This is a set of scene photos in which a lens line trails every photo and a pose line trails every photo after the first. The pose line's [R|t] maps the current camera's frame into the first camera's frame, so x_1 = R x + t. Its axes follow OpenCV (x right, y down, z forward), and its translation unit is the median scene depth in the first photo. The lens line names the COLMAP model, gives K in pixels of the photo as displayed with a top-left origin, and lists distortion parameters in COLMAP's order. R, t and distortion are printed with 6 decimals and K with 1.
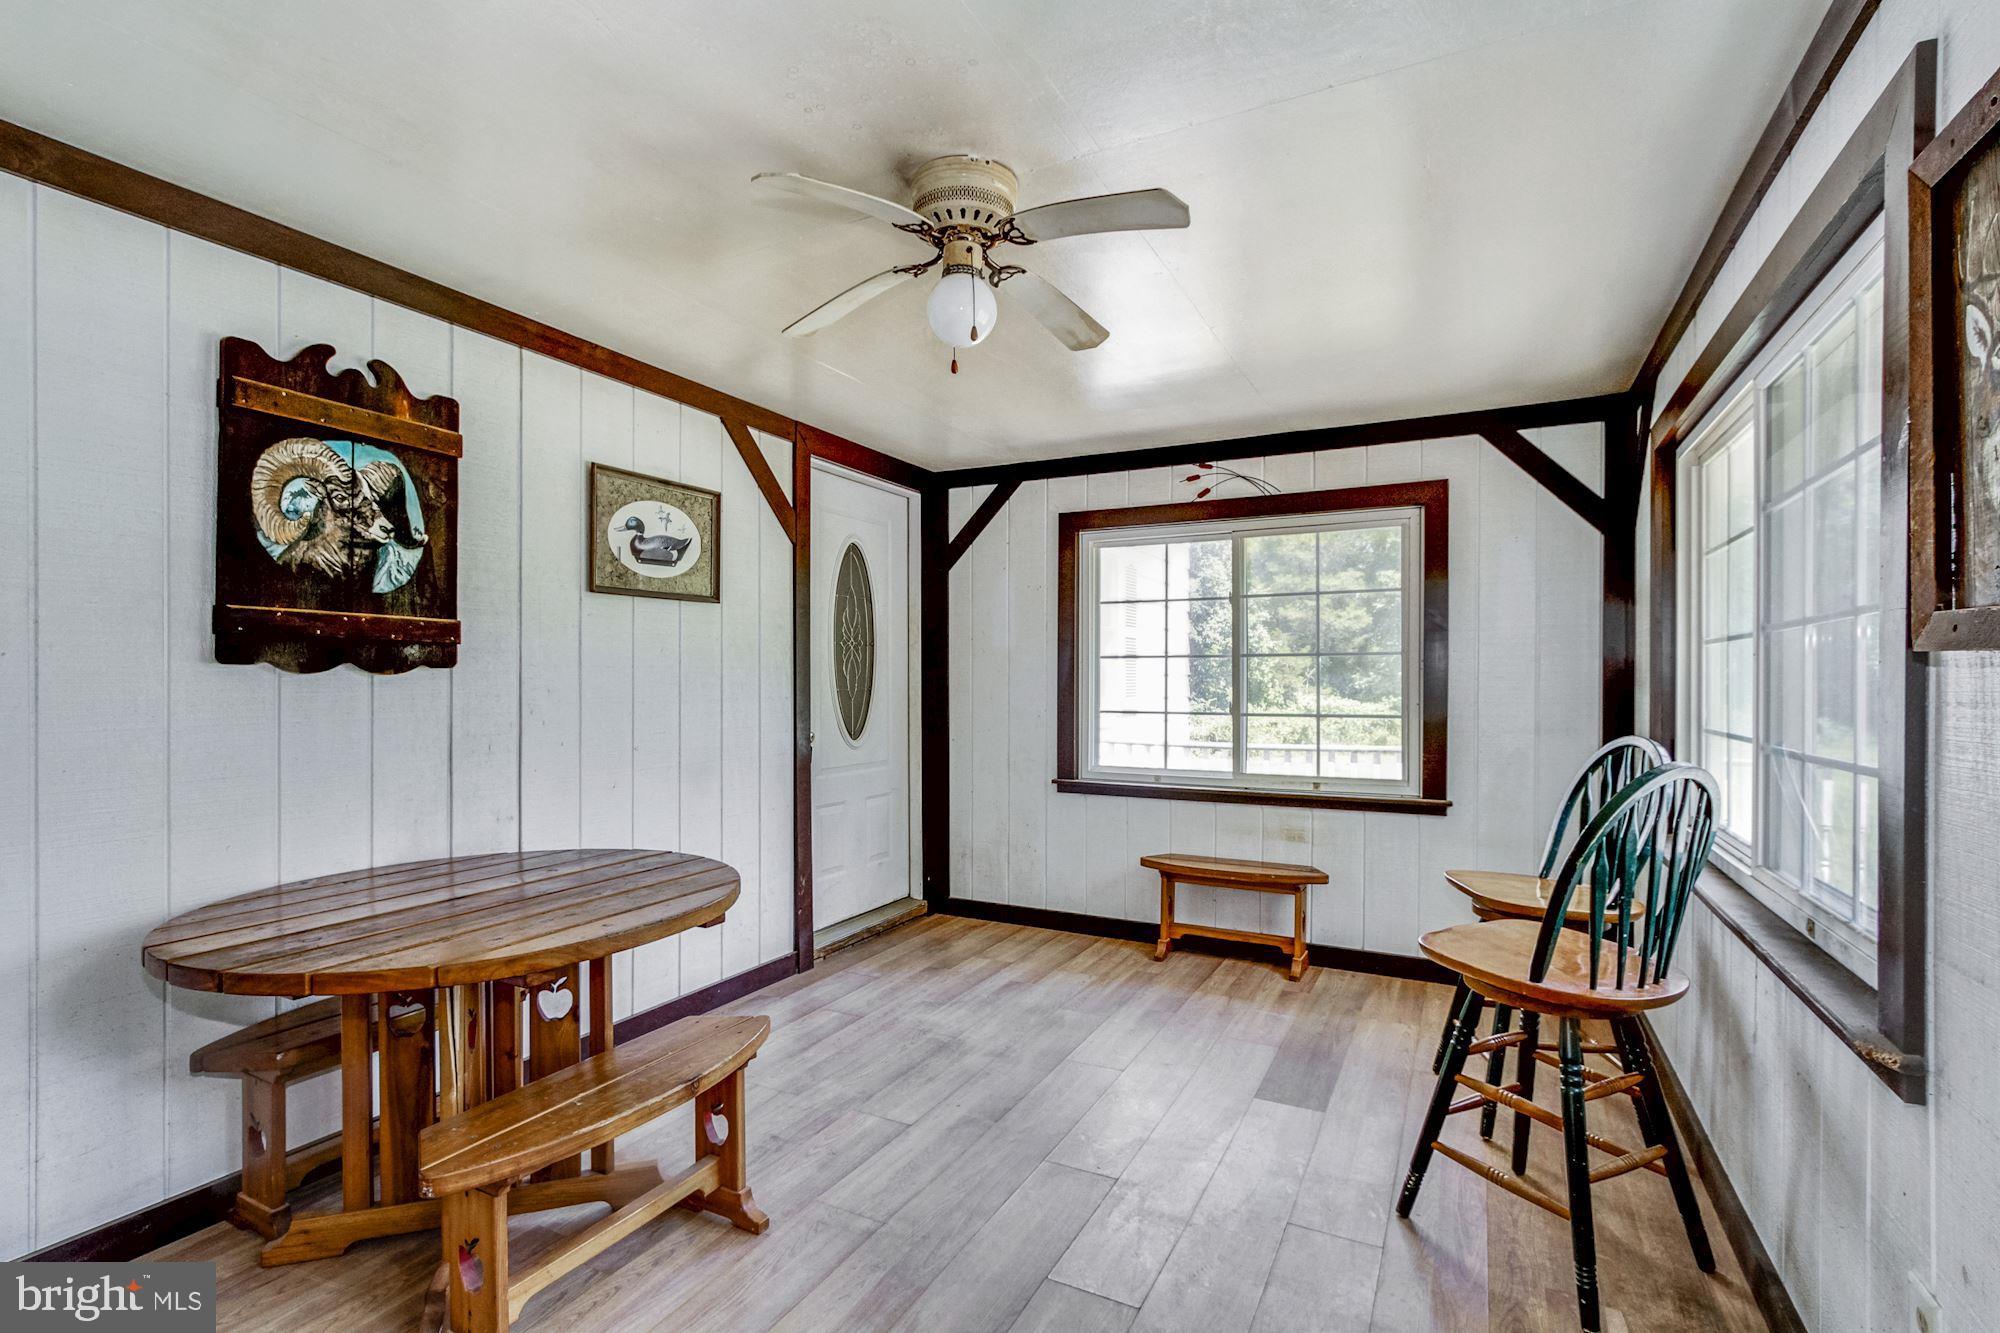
lens RADIAL K [[924.9, 0, 984.4], [0, 924.9, 677.8], [0, 0, 1]] dist [-0.008372, 0.003016]
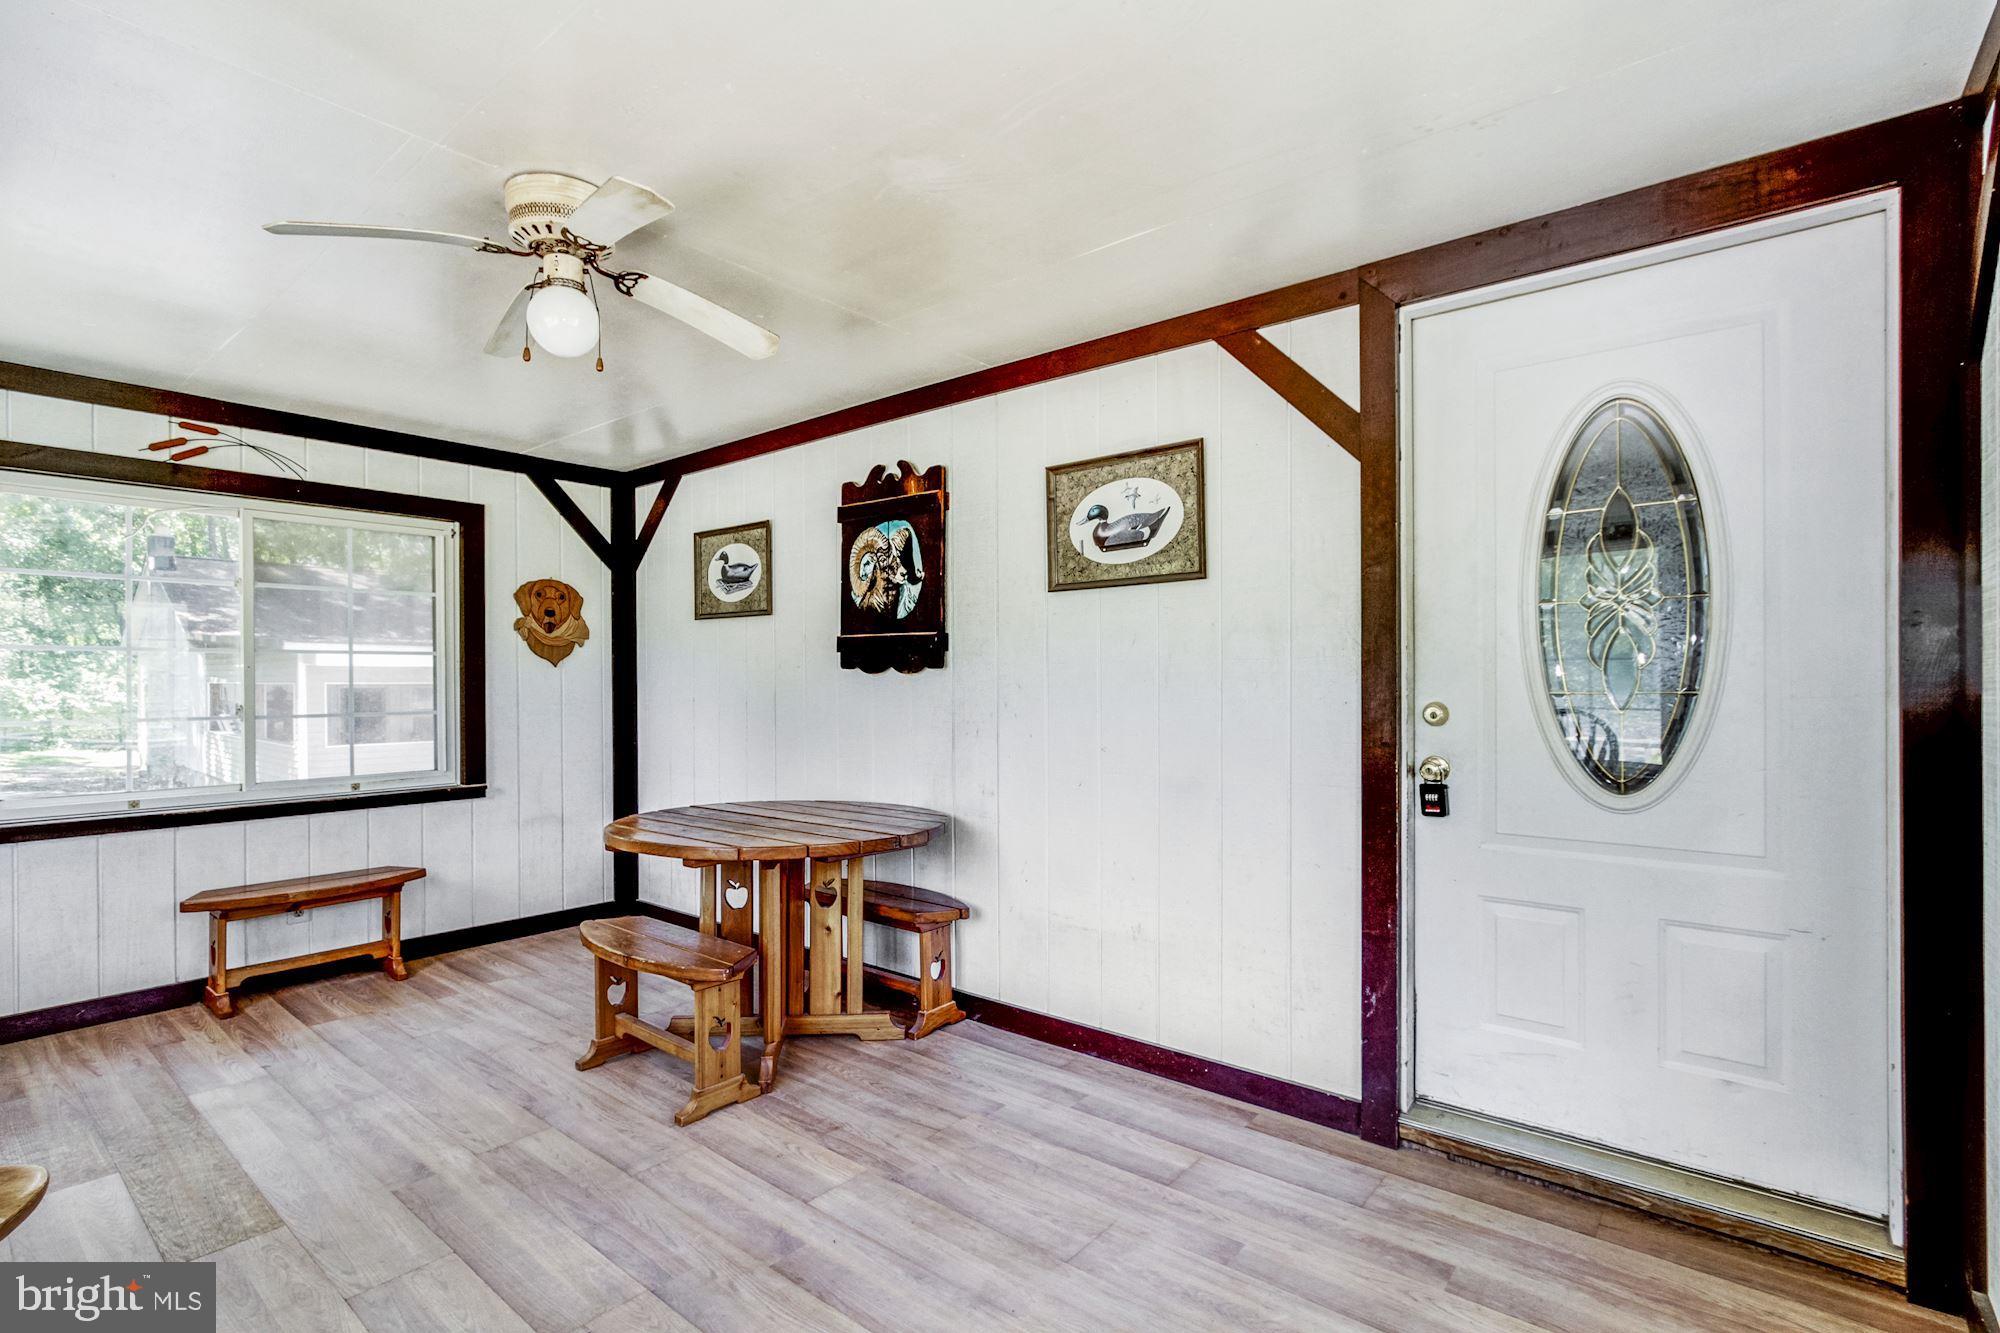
lens RADIAL K [[924.9, 0, 978.8], [0, 924.9, 674.6], [0, 0, 1]] dist [-0.008372, 0.003016]
pose [[-0.195168, -0.007081, -0.980744, 0.731514], [0.004051, 0.999960, -0.008026, 0.009855], [0.980761, -0.005539, -0.195132, 1.345008]]
